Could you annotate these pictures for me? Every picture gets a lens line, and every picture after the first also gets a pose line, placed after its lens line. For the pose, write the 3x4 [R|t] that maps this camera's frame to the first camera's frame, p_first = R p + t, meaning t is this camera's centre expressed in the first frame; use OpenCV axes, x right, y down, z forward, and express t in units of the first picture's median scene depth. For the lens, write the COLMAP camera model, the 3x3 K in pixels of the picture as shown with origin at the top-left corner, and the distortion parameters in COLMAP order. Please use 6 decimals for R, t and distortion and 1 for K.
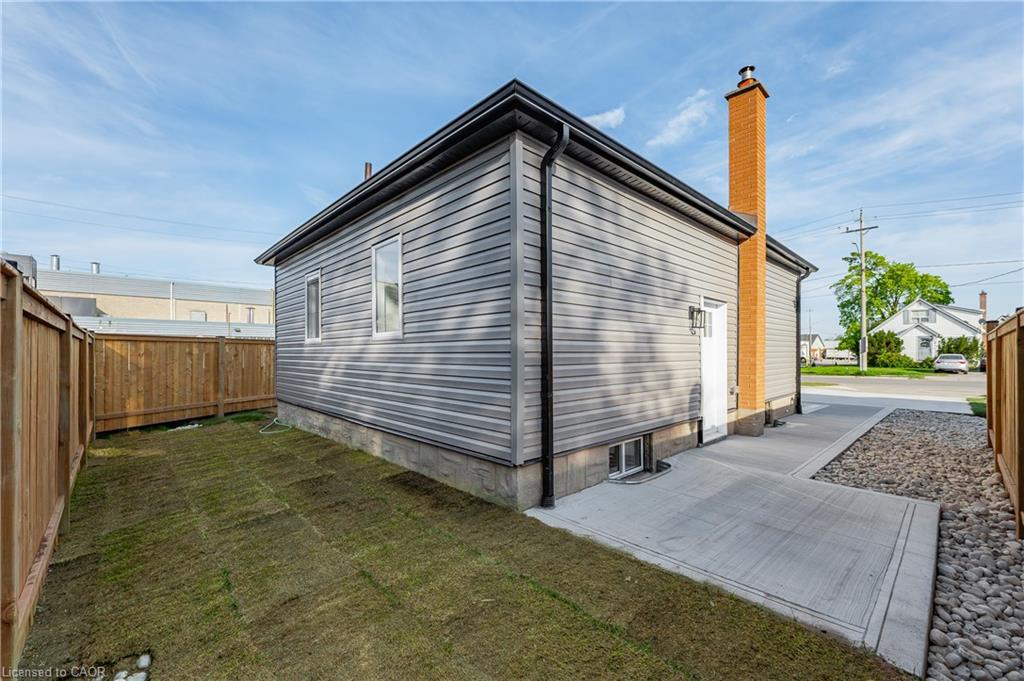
lens RADIAL K [[419.8, 0, 512.0], [0, 419.8, 340.5], [0, 0, 1]] dist [-0.001604, -0.000217]
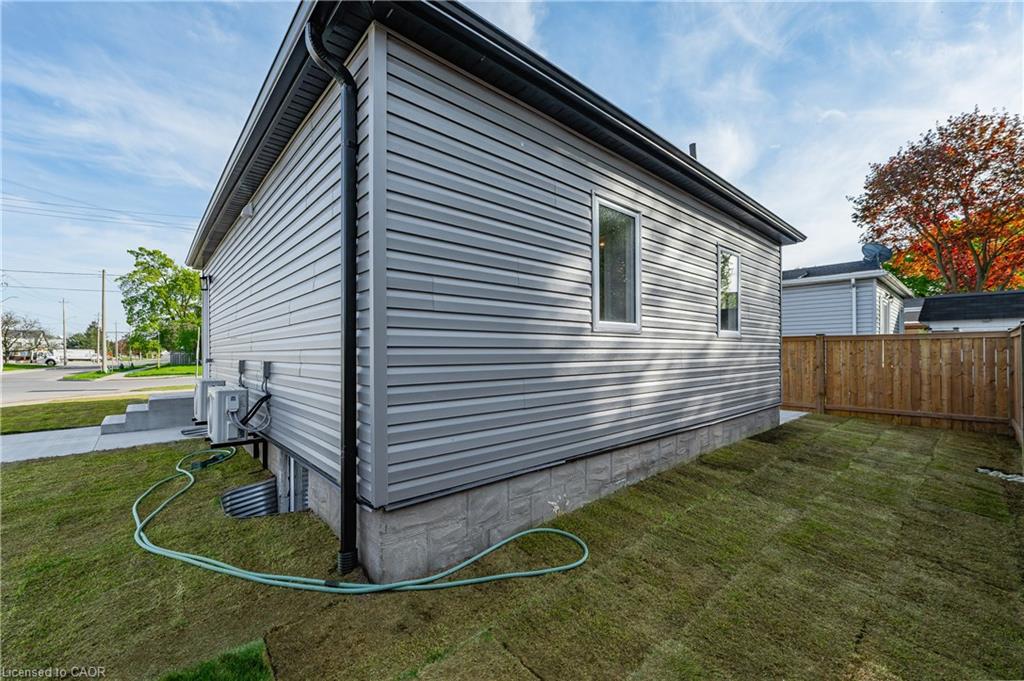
lens RADIAL K [[419.8, 0, 512.0], [0, 419.8, 340.5], [0, 0, 1]] dist [-0.001604, -0.000217]
pose [[0.026362, 0.026701, 0.999296, -0.121038], [-0.027024, 0.999297, -0.025988, 0.004357], [-0.999287, -0.026320, 0.027065, 0.130514]]
